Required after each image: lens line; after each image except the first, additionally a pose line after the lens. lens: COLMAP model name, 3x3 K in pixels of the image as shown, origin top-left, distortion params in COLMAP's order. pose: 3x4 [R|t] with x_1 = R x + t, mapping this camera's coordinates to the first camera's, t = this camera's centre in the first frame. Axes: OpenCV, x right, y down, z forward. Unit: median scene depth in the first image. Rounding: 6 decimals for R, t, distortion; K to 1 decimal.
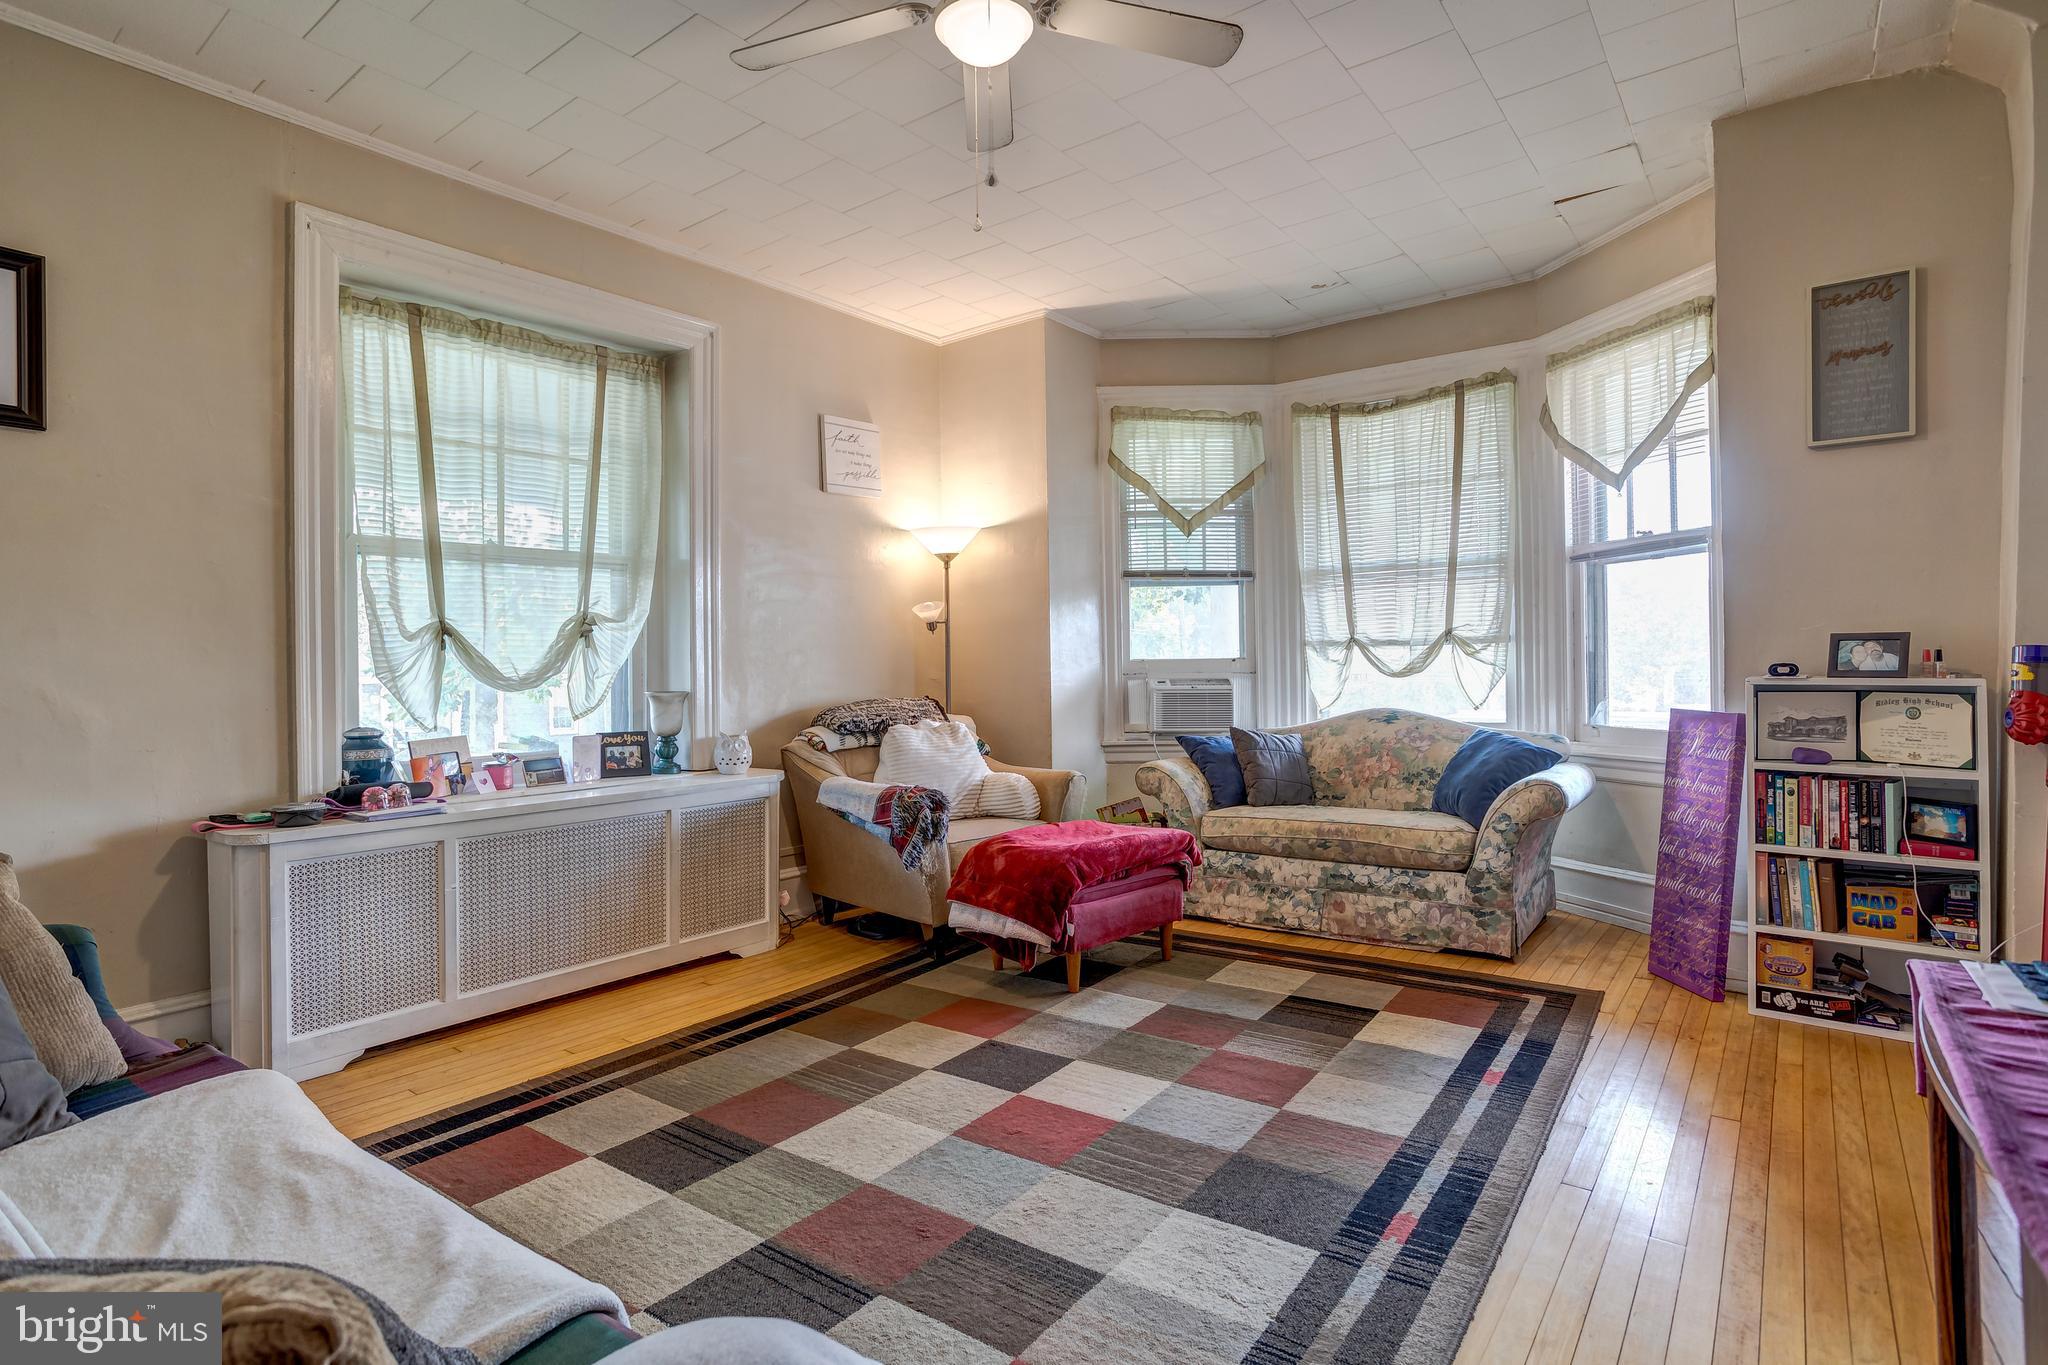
lens RADIAL K [[1033.0, 0, 1024.0], [0, 1033.0, 682.5], [0, 0, 1]] dist [-0.042438, 0.000809]
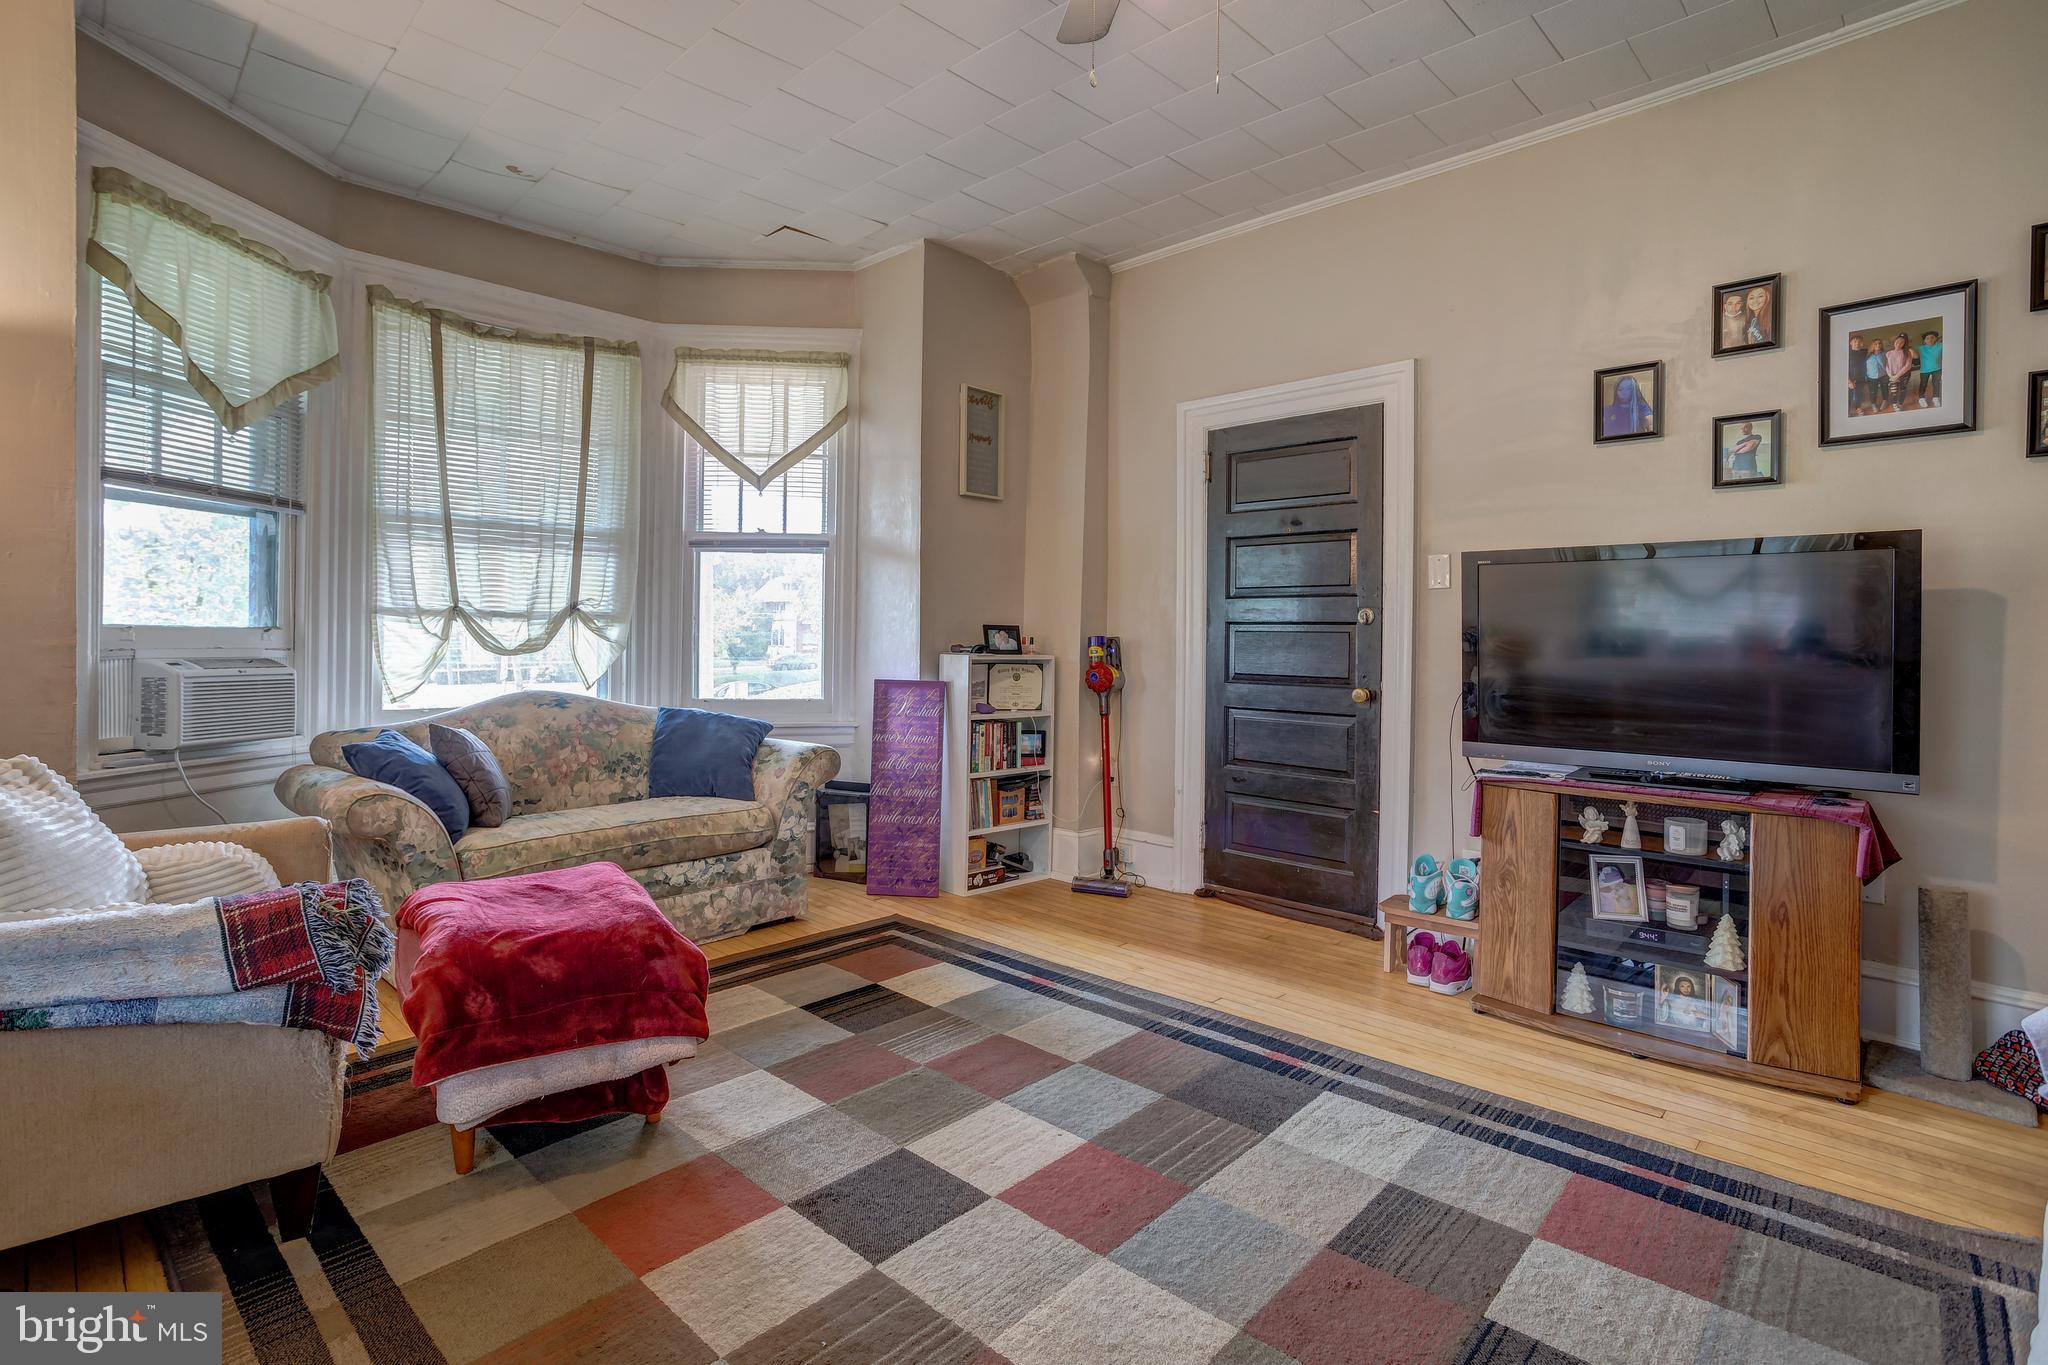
lens RADIAL K [[989.6, 0, 1022.3], [0, 989.6, 649.2], [0, 0, 1]] dist [-0.019745, 0.001090]
pose [[0.126044, 0.005144, 0.992011, -0.545401], [0.007137, 0.999956, -0.006092, -0.003184], [-0.991999, 0.007848, 0.126001, 0.655381]]
